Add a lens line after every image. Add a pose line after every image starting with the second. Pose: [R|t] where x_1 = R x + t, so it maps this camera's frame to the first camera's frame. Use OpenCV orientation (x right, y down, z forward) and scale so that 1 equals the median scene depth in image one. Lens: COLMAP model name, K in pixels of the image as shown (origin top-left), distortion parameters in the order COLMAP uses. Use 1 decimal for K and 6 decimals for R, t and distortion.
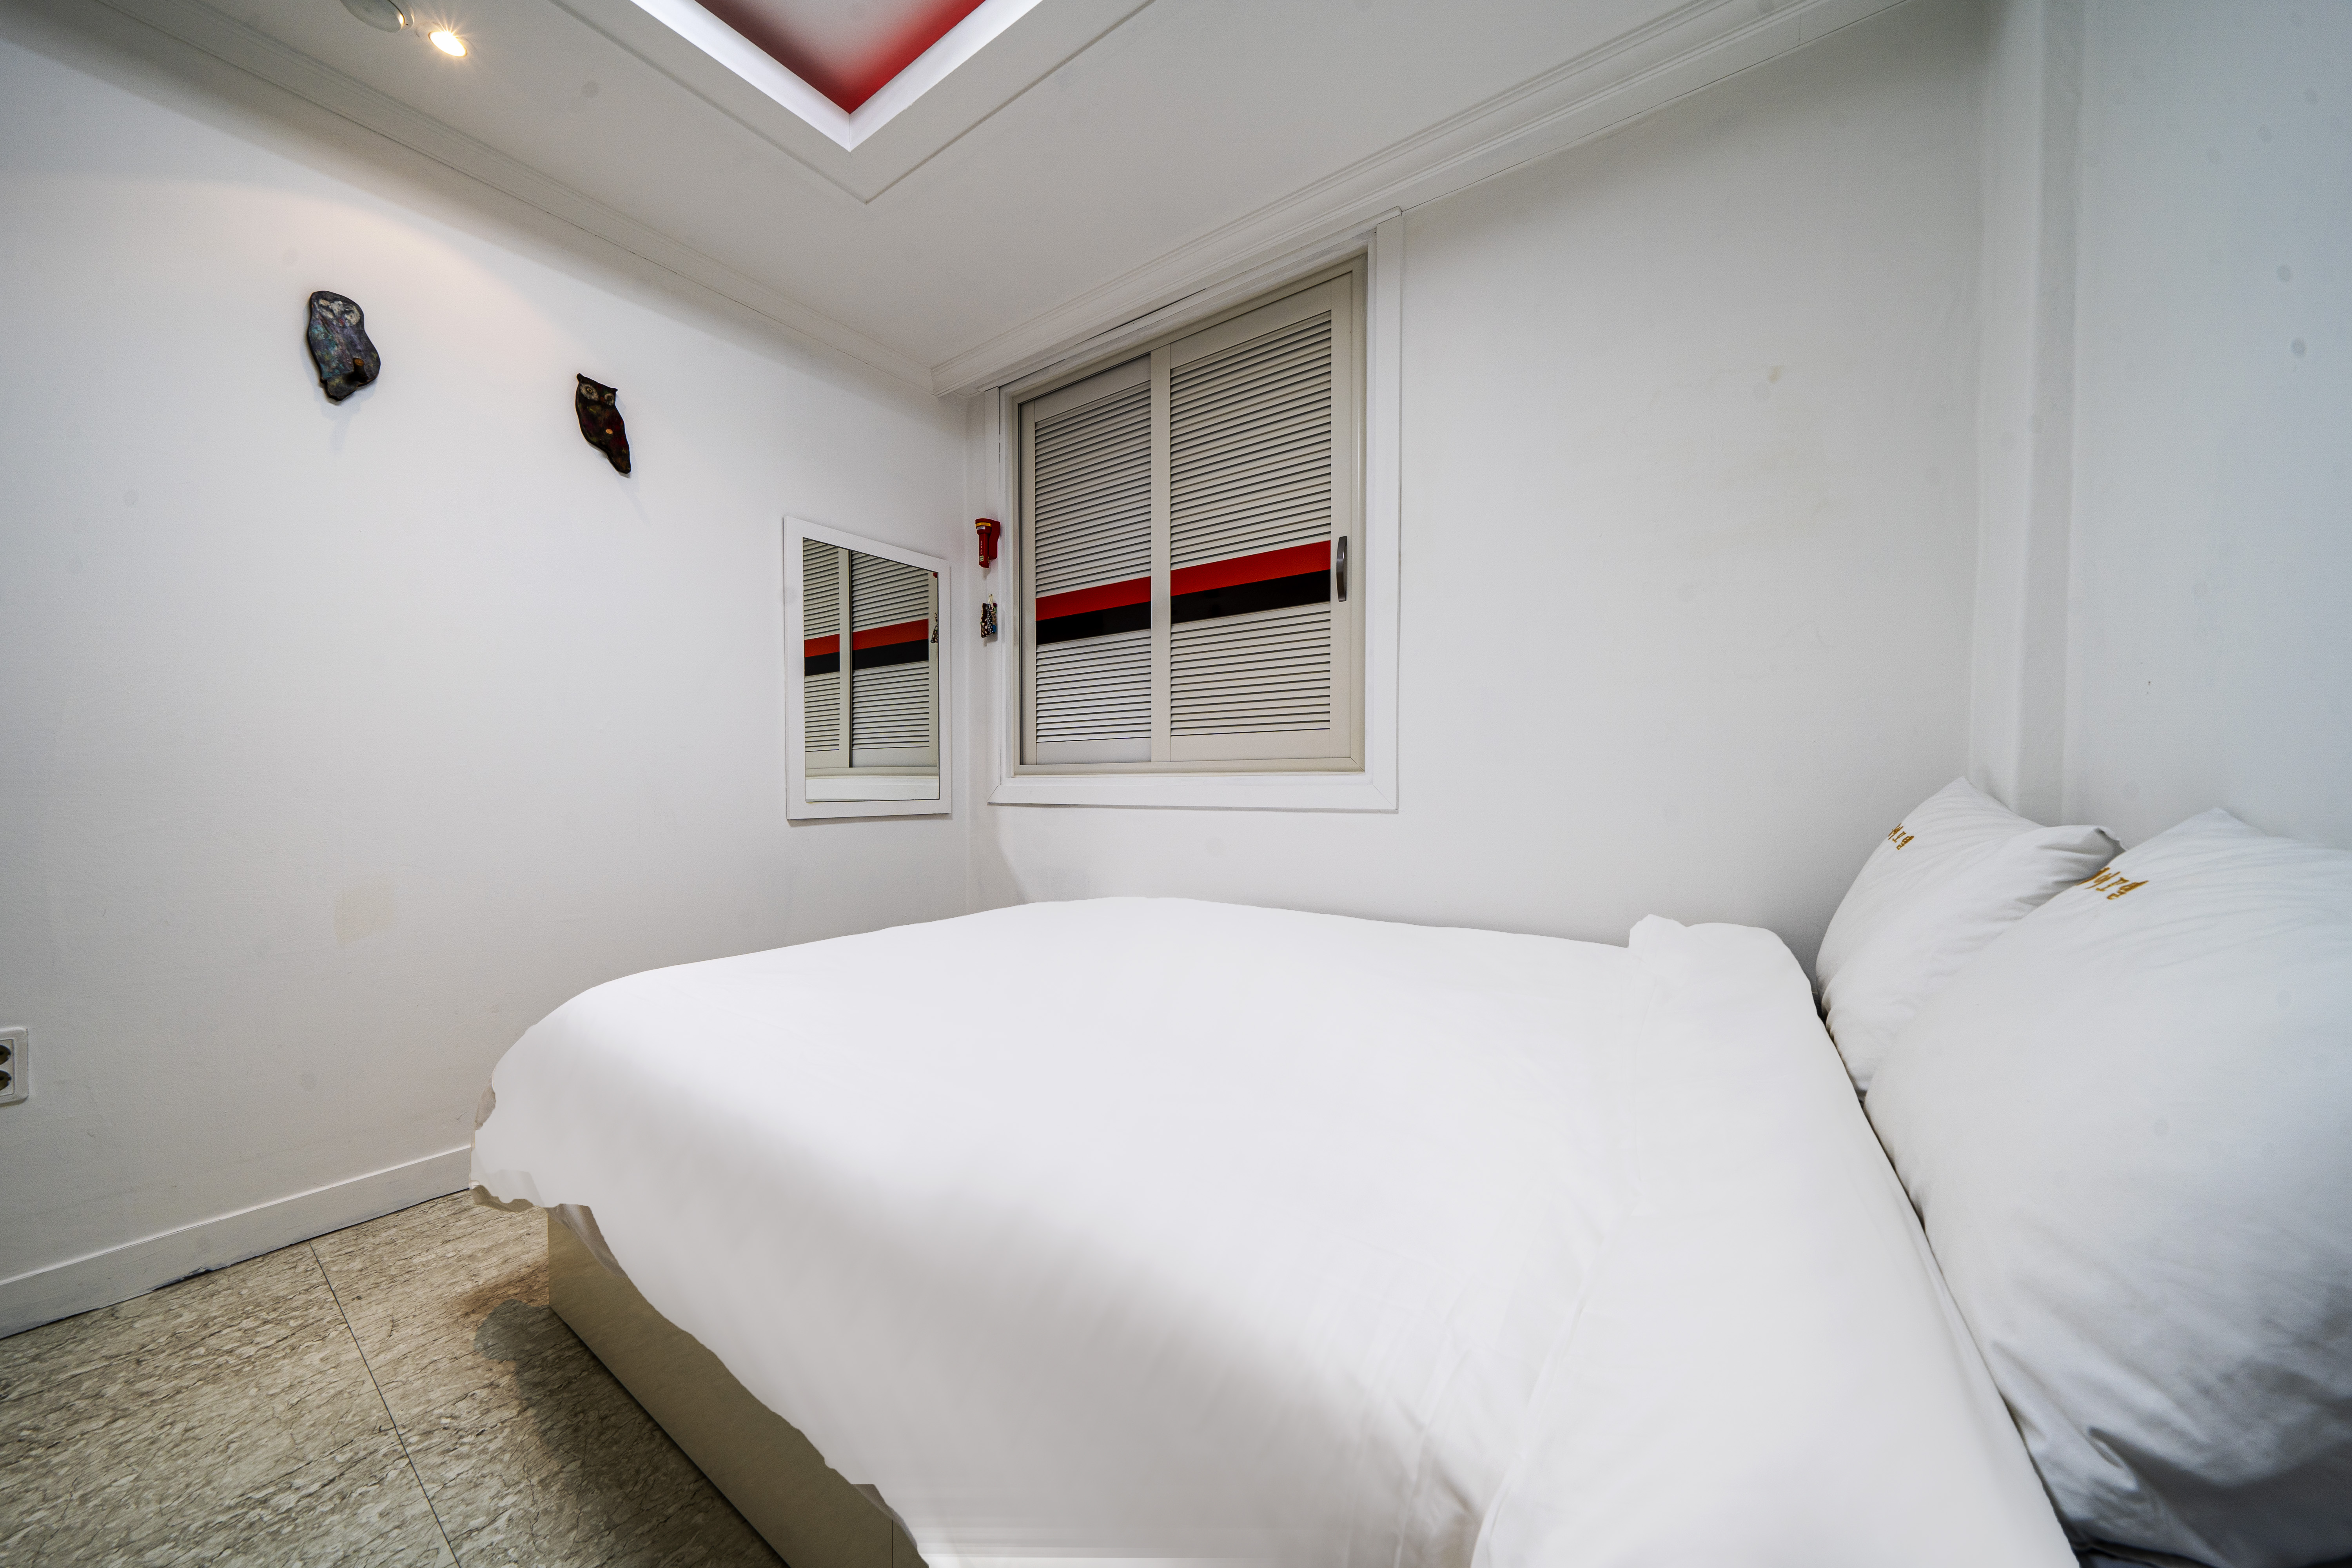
lens RADIAL K [[801.8, 0, 1171.7], [0, 801.8, 799.8], [0, 0, 1]] dist [-0.004093, -0.000055]
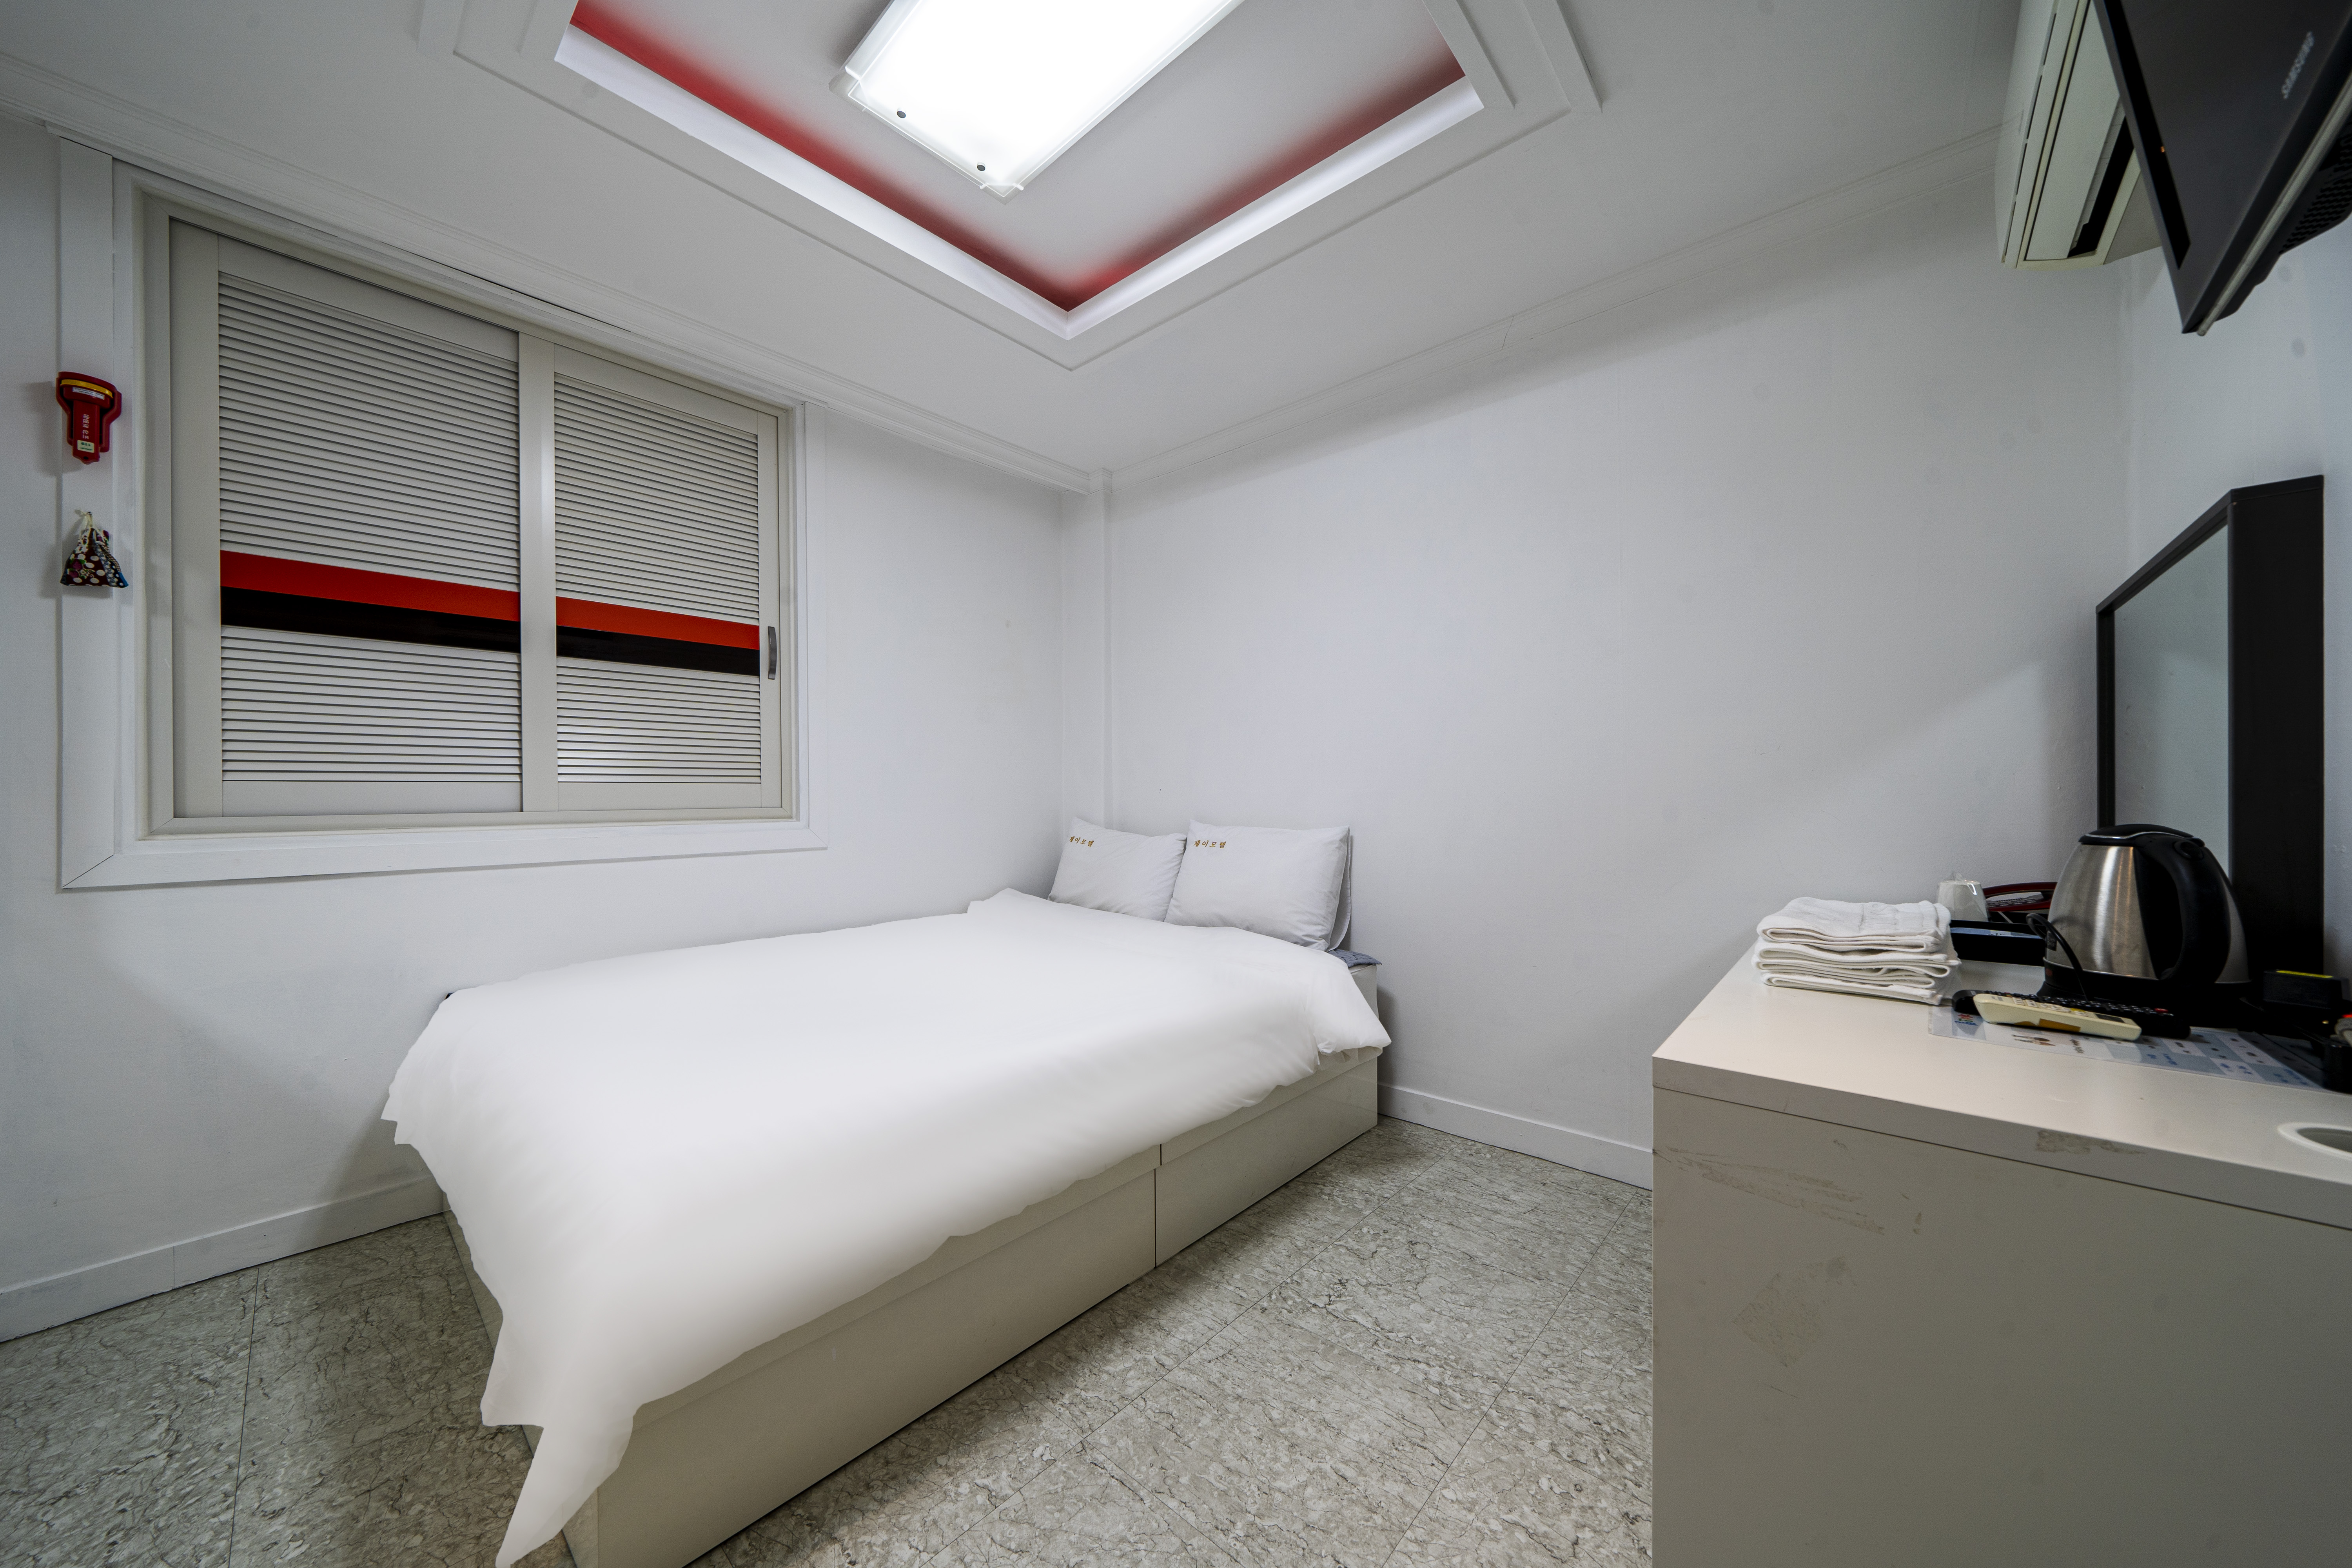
lens RADIAL K [[801.8, 0, 1171.7], [0, 801.8, 799.8], [0, 0, 1]] dist [-0.004093, -0.000055]
pose [[0.107337, -0.005229, 0.994209, -0.821264], [0.027234, 0.999626, 0.002317, -0.044459], [-0.993850, 0.026828, 0.107439, 0.236036]]
